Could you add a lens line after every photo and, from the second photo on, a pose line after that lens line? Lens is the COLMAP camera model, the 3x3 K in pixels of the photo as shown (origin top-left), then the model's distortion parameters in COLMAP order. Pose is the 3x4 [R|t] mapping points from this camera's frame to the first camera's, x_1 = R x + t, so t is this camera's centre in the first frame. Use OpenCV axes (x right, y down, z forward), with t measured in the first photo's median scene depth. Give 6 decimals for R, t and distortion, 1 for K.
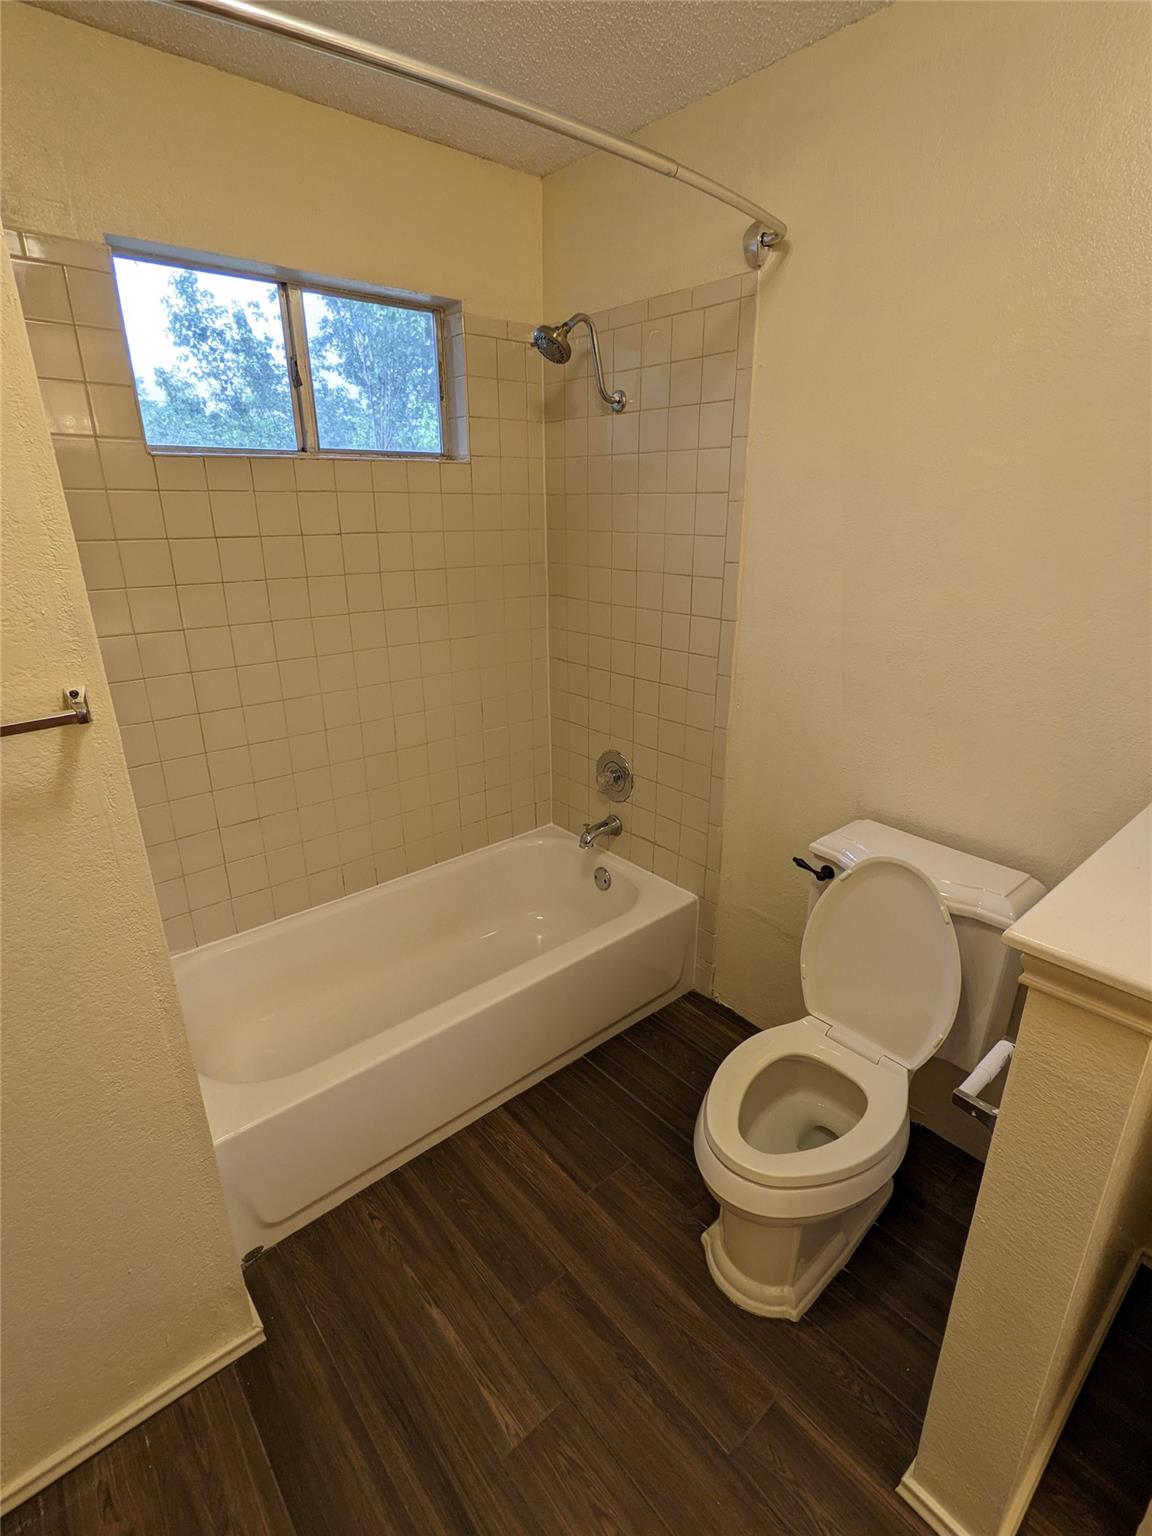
lens RADIAL K [[741.8, 0, 578.4], [0, 741.8, 767.1], [0, 0, 1]] dist [0.000477, 0.000926]
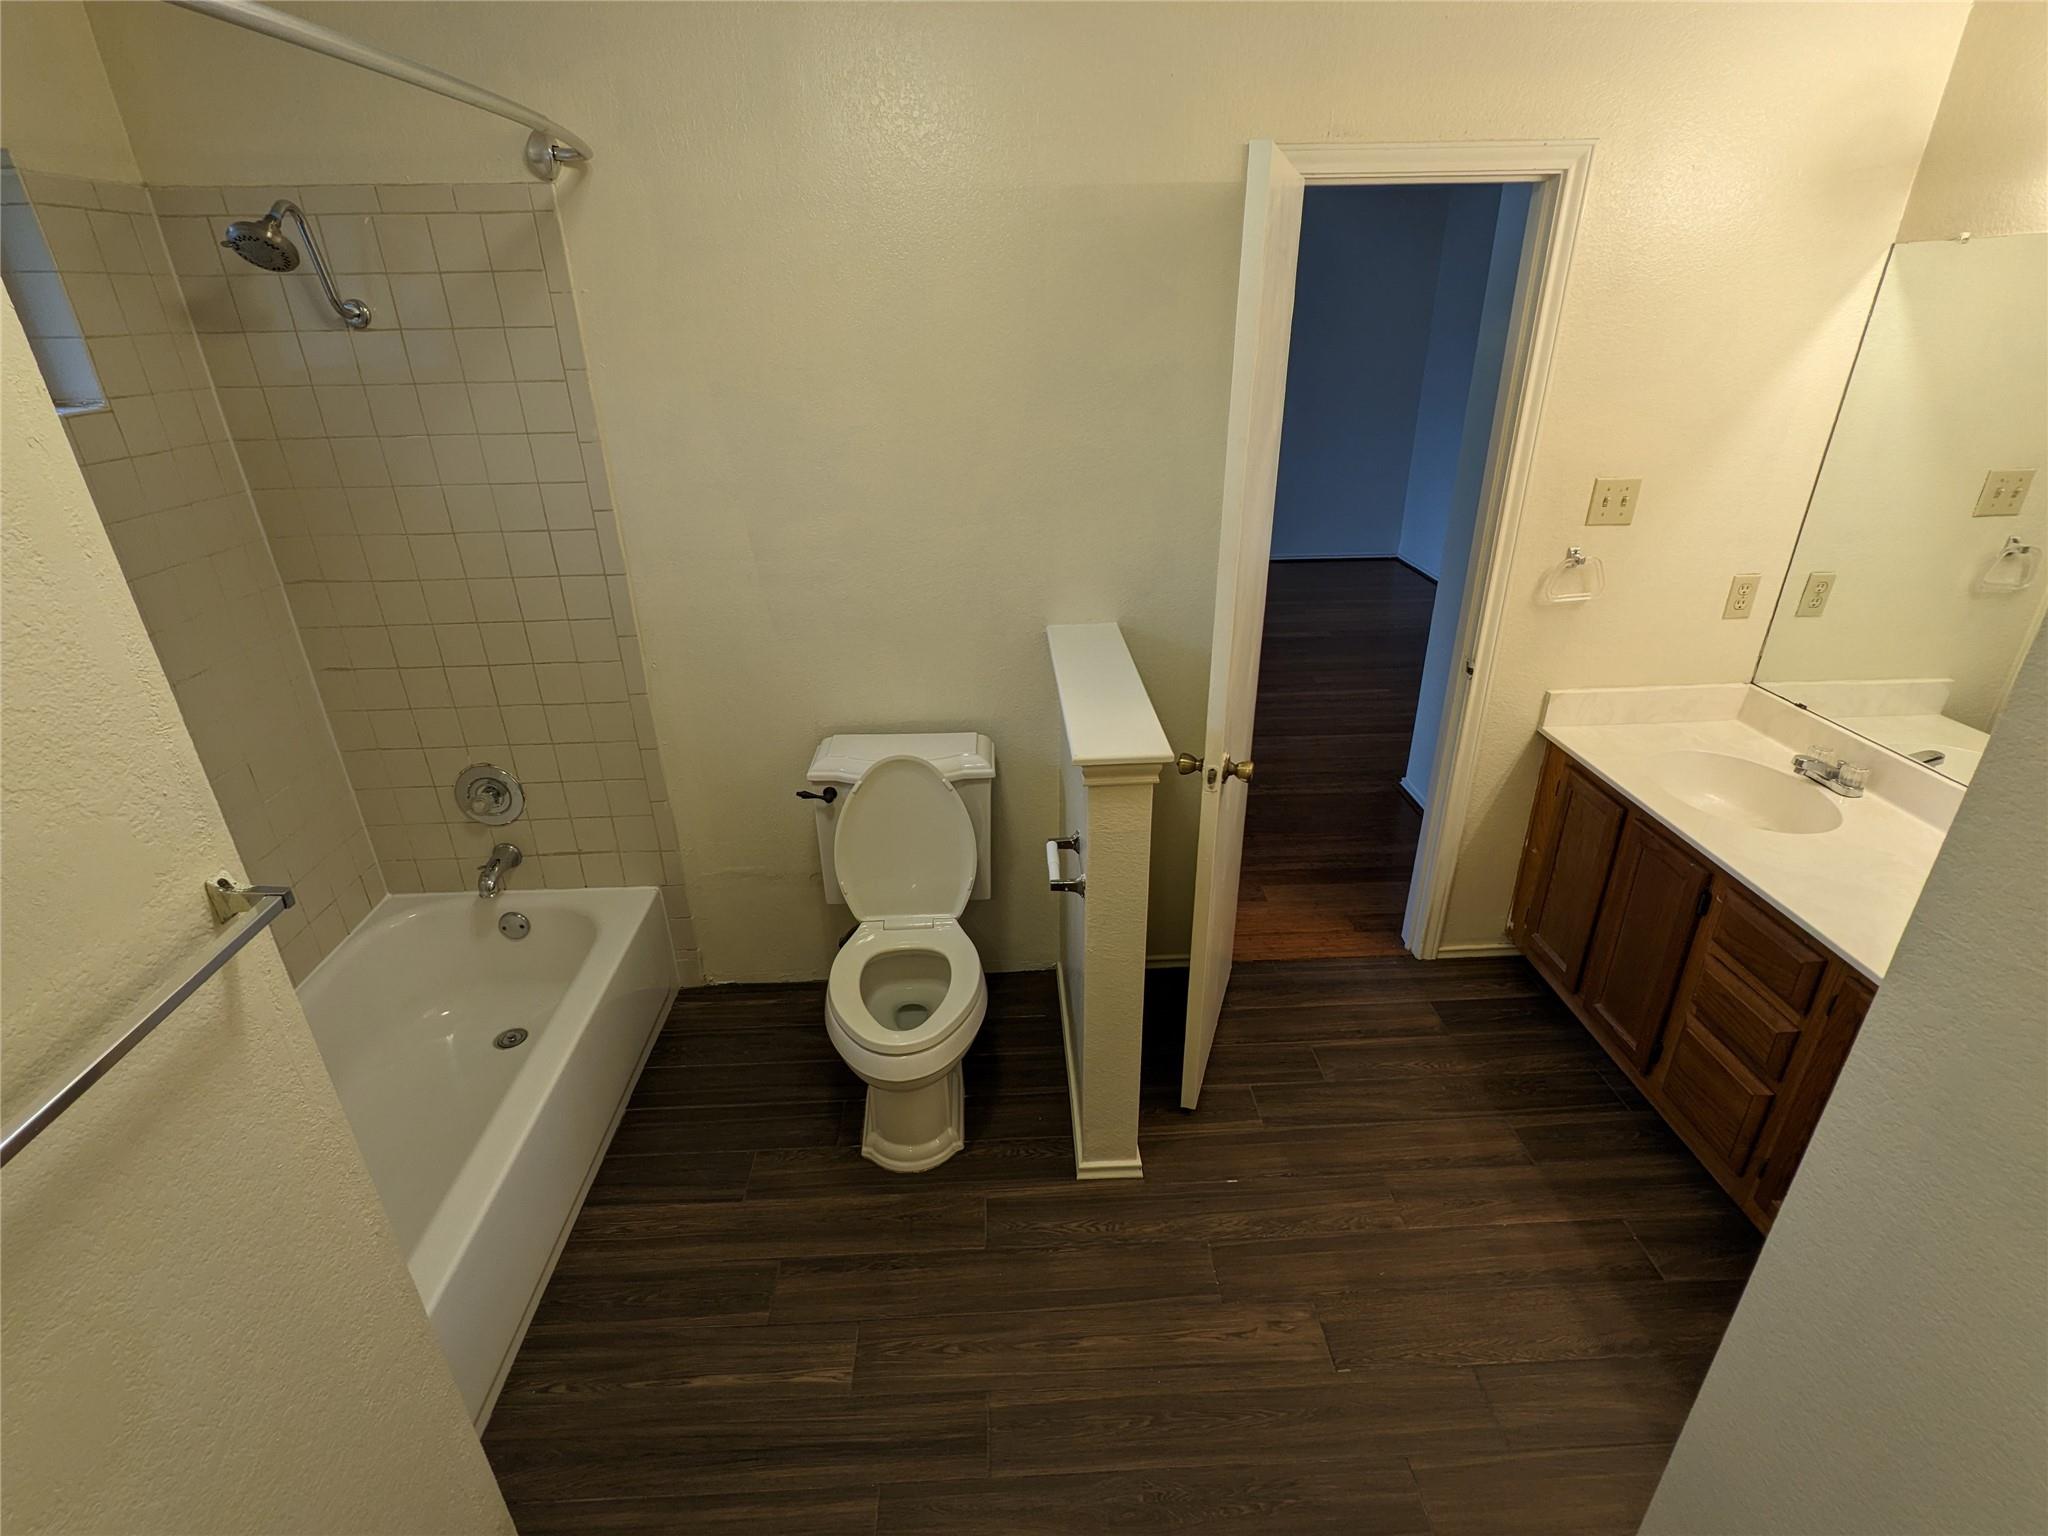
lens RADIAL K [[989.0, 0, 1024.0], [0, 989.0, 768.0], [0, 0, 1]] dist [0.000477, 0.000926]
pose [[0.622078, -0.340757, 0.704913, -0.463177], [0.278965, 0.937703, 0.207105, -0.104590], [-0.731571, 0.067811, 0.678384, -0.155942]]
